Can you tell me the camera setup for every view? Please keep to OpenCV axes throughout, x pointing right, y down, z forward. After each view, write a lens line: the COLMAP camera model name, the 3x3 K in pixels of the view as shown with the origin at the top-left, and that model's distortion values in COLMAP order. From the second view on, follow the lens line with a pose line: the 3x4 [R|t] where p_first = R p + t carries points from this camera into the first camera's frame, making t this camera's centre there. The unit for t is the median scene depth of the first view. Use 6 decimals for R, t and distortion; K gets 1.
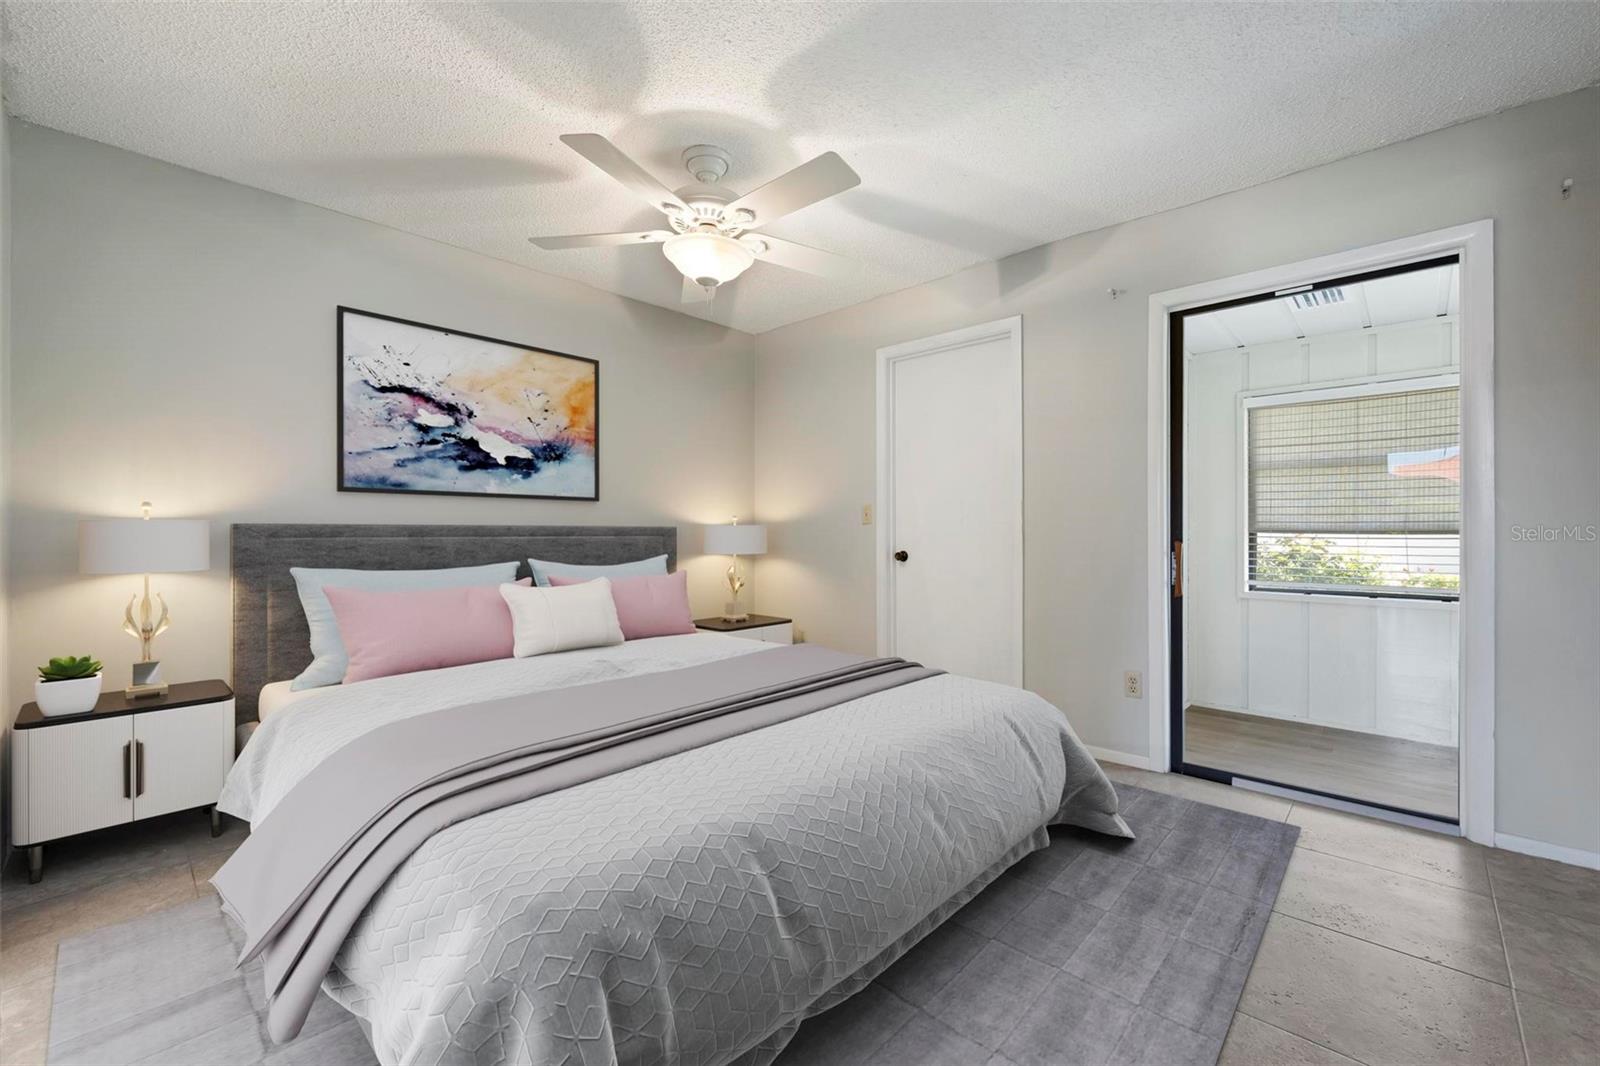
lens RADIAL K [[657.1, 0, 803.9], [0, 657.1, 534.2], [0, 0, 1]] dist [-0.001588, -0.000329]
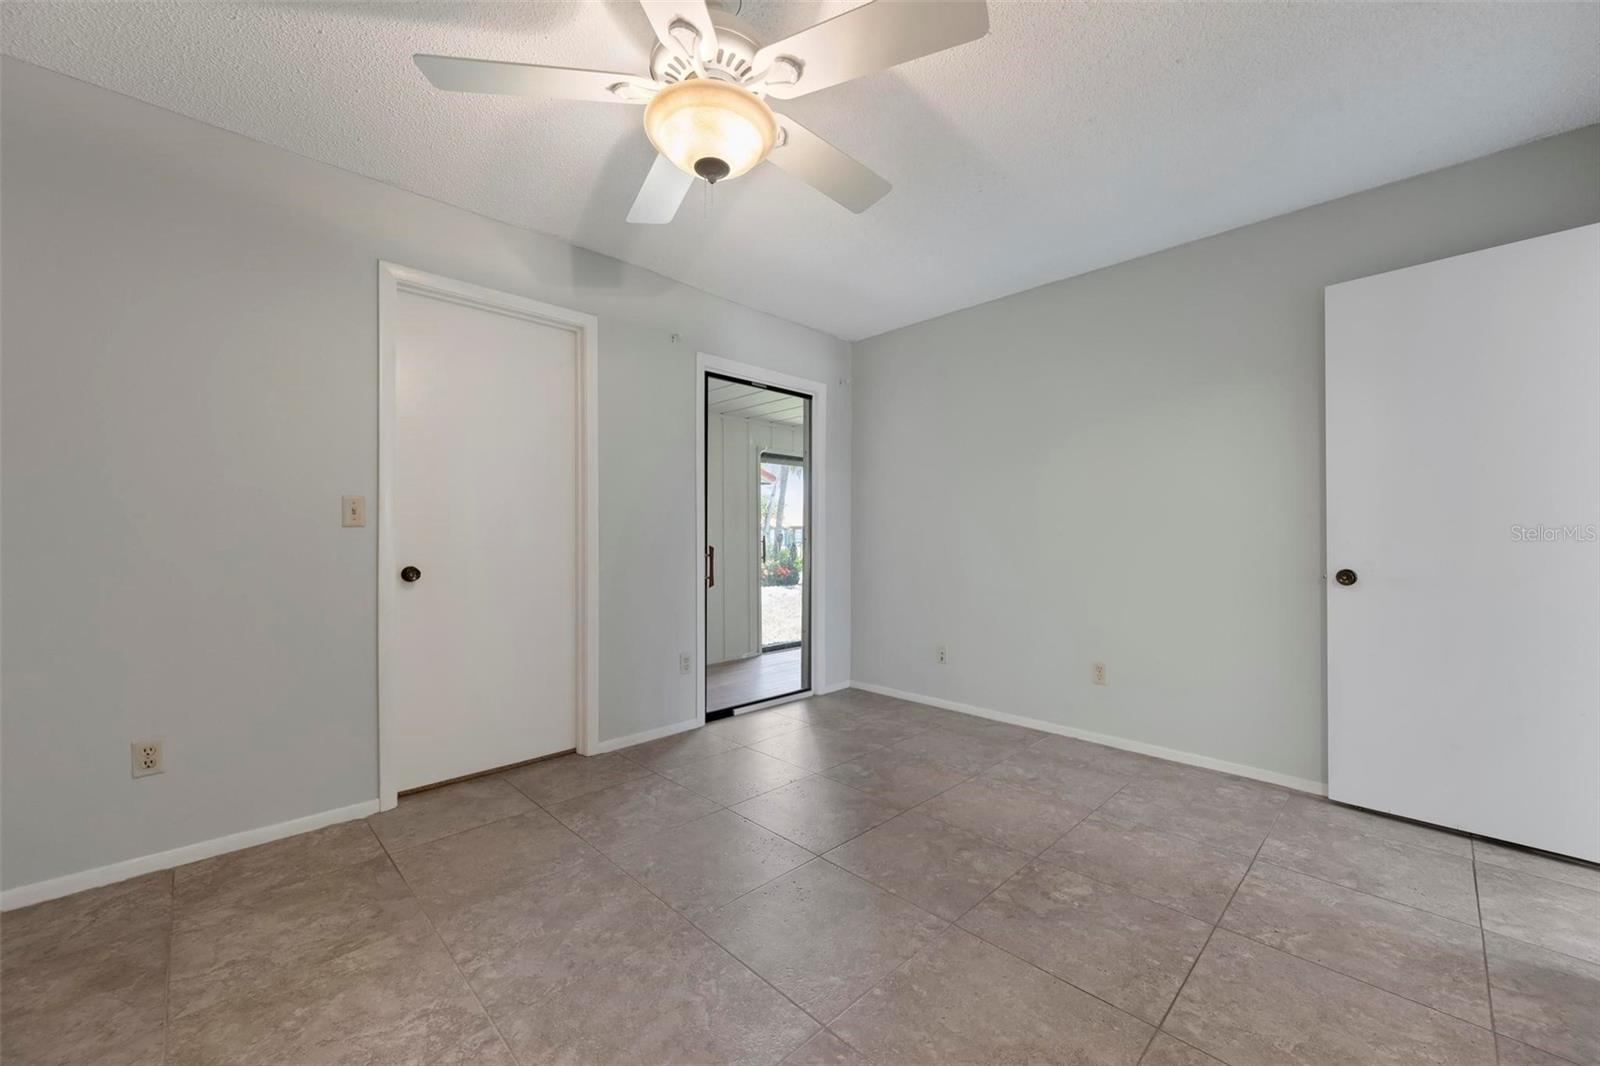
lens RADIAL K [[623.8, 0, 790.2], [0, 623.8, 536.8], [0, 0, 1]] dist [-0.000015, -0.000088]
pose [[0.049967, 0.002939, 0.998747, -0.635452], [0.004300, 0.999986, -0.003158, -0.002351], [-0.998742, 0.004452, 0.049953, 0.727978]]
